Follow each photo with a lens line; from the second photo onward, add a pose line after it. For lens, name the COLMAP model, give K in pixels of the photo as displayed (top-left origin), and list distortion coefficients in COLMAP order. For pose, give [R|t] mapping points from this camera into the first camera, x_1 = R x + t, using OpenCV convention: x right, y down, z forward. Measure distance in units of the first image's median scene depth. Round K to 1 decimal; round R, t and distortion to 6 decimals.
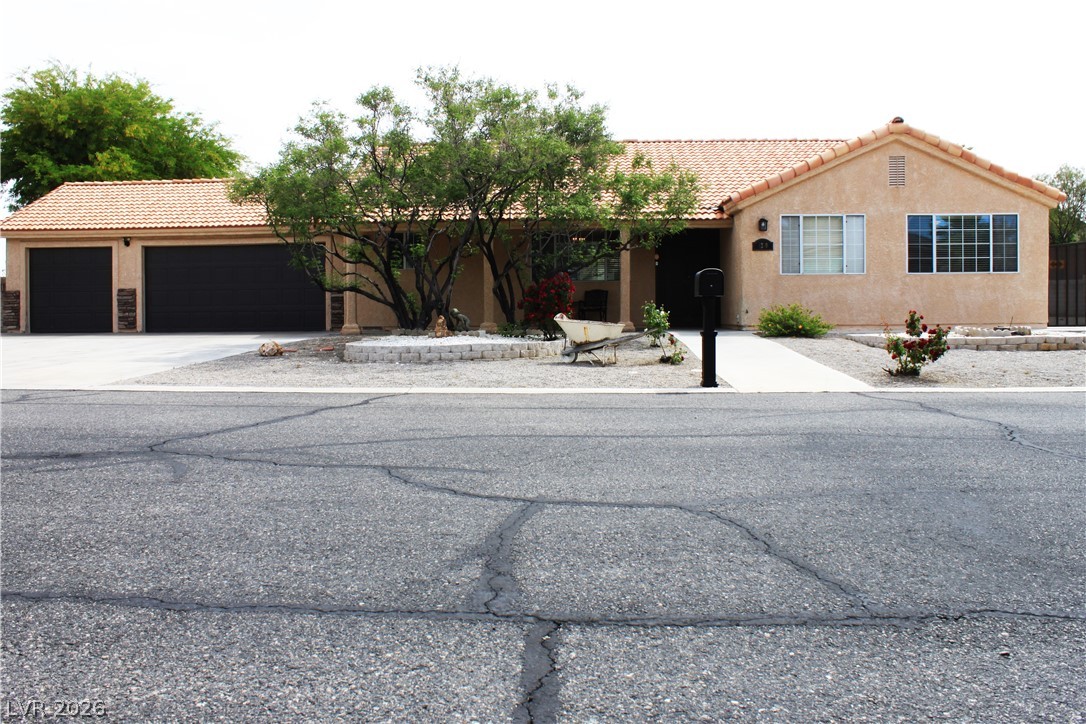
lens RADIAL K [[907.8, 0, 541.5], [0, 907.8, 362.0], [0, 0, 1]] dist [-0.125968, 0.044408]
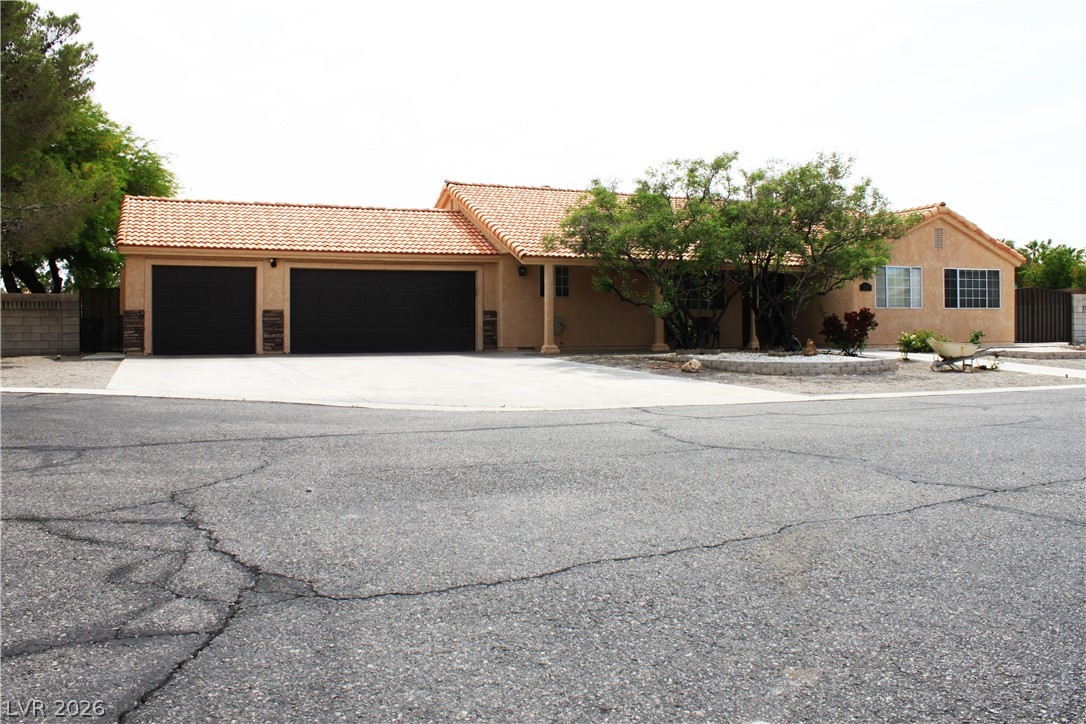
lens RADIAL K [[907.8, 0, 551.0], [0, 907.8, 360.4], [0, 0, 1]] dist [-0.125968, 0.044408]
pose [[0.909554, -0.010056, 0.415464, -0.788001], [0.023246, 0.999373, -0.026701, 0.010512], [-0.414935, 0.033944, 0.909218, -0.059327]]
